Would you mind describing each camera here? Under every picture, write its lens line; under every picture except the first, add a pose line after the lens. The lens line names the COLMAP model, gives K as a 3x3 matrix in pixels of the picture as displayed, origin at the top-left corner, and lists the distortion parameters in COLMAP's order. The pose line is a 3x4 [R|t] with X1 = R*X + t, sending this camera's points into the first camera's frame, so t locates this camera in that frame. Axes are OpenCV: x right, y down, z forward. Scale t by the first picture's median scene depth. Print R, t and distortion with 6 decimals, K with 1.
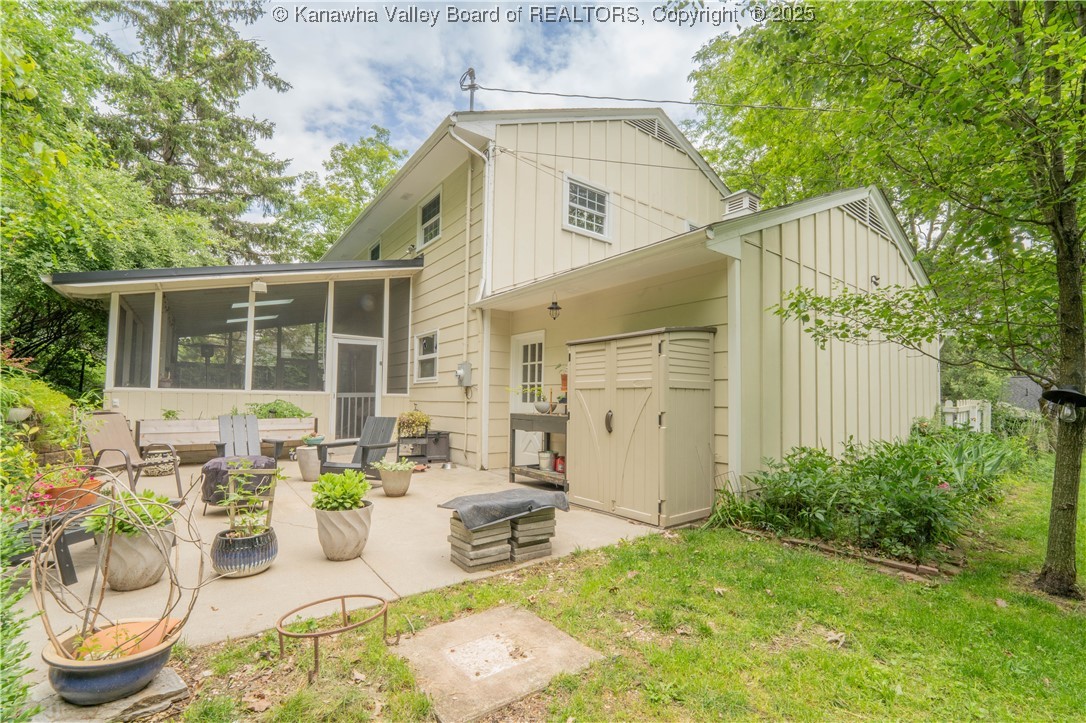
lens RADIAL K [[457.3, 0, 546.8], [0, 457.3, 378.1], [0, 0, 1]] dist [-0.023669, 0.000221]
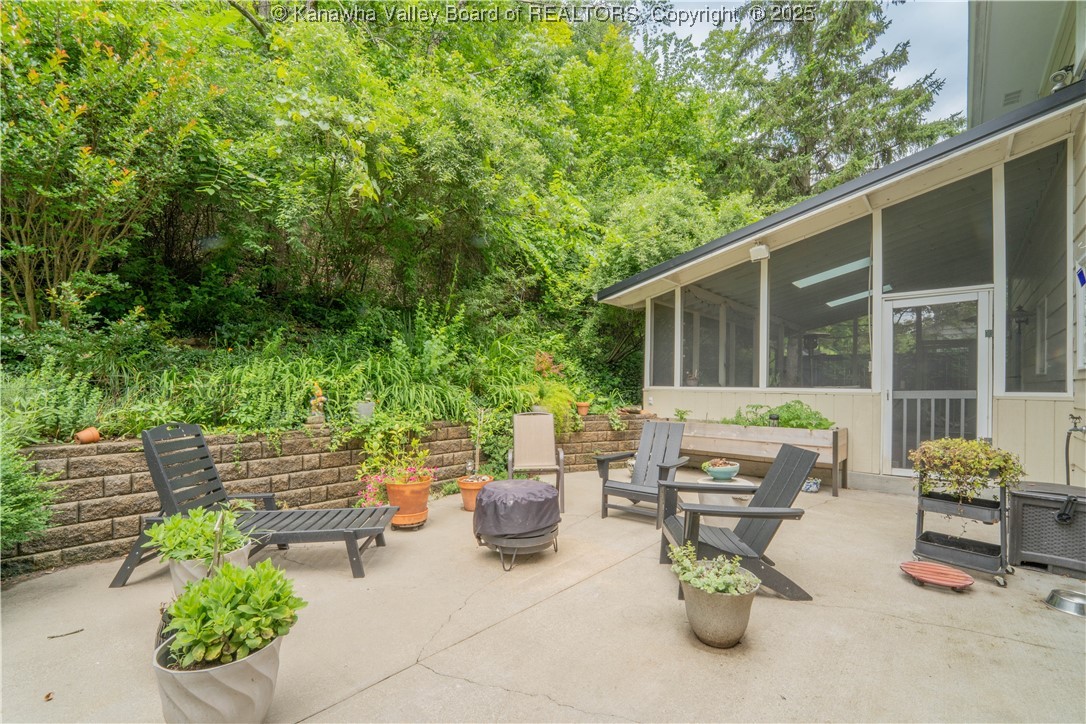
lens RADIAL K [[457.3, 0, 546.8], [0, 457.3, 378.6], [0, 0, 1]] dist [-0.023669, 0.000221]
pose [[0.187015, -0.021863, -0.982114, 0.040129], [0.040103, 0.999089, -0.014605, 0.006239], [0.981538, -0.036654, 0.187721, 0.438769]]
